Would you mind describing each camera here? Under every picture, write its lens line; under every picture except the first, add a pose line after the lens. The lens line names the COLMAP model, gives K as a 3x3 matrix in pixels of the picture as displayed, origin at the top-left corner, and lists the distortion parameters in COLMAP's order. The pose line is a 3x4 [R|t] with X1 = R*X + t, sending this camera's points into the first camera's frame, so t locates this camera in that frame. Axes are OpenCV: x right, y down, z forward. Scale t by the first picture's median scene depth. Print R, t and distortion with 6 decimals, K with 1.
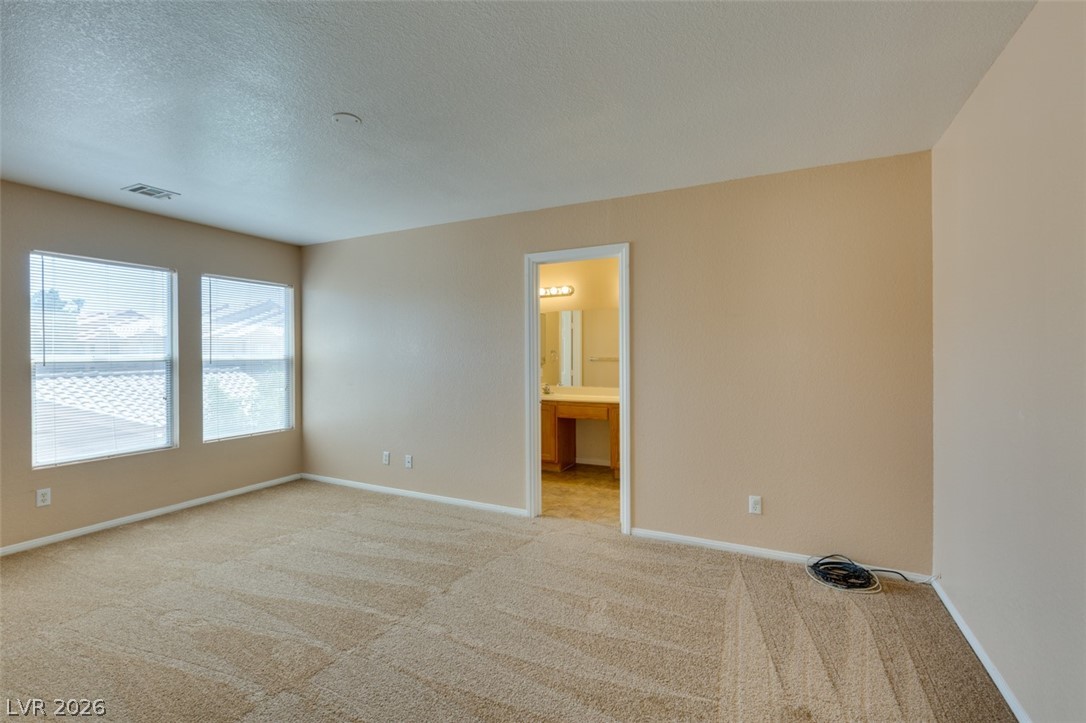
lens RADIAL K [[486.6, 0, 540.8], [0, 486.6, 356.2], [0, 0, 1]] dist [0.005366, -0.000713]
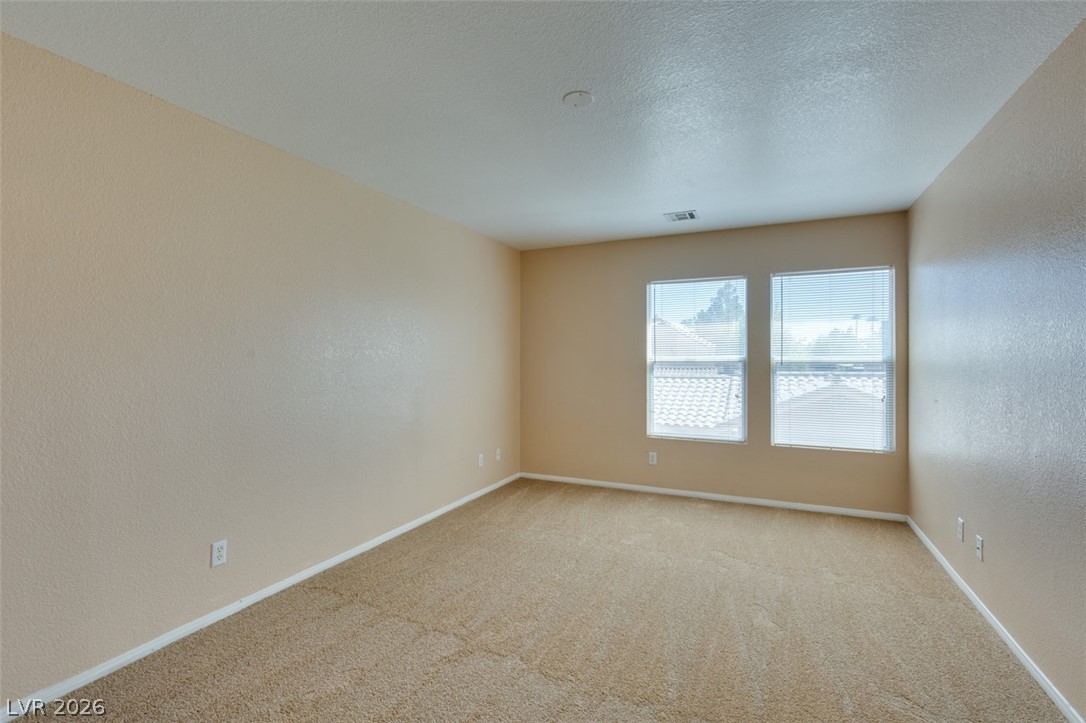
lens RADIAL K [[486.6, 0, 540.8], [0, 486.6, 356.2], [0, 0, 1]] dist [0.005366, -0.000713]
pose [[0.025376, -0.001505, -0.999677, 0.269225], [-0.003222, 0.999994, -0.001587, 0.000539], [0.999673, 0.003261, 0.025371, 0.476860]]
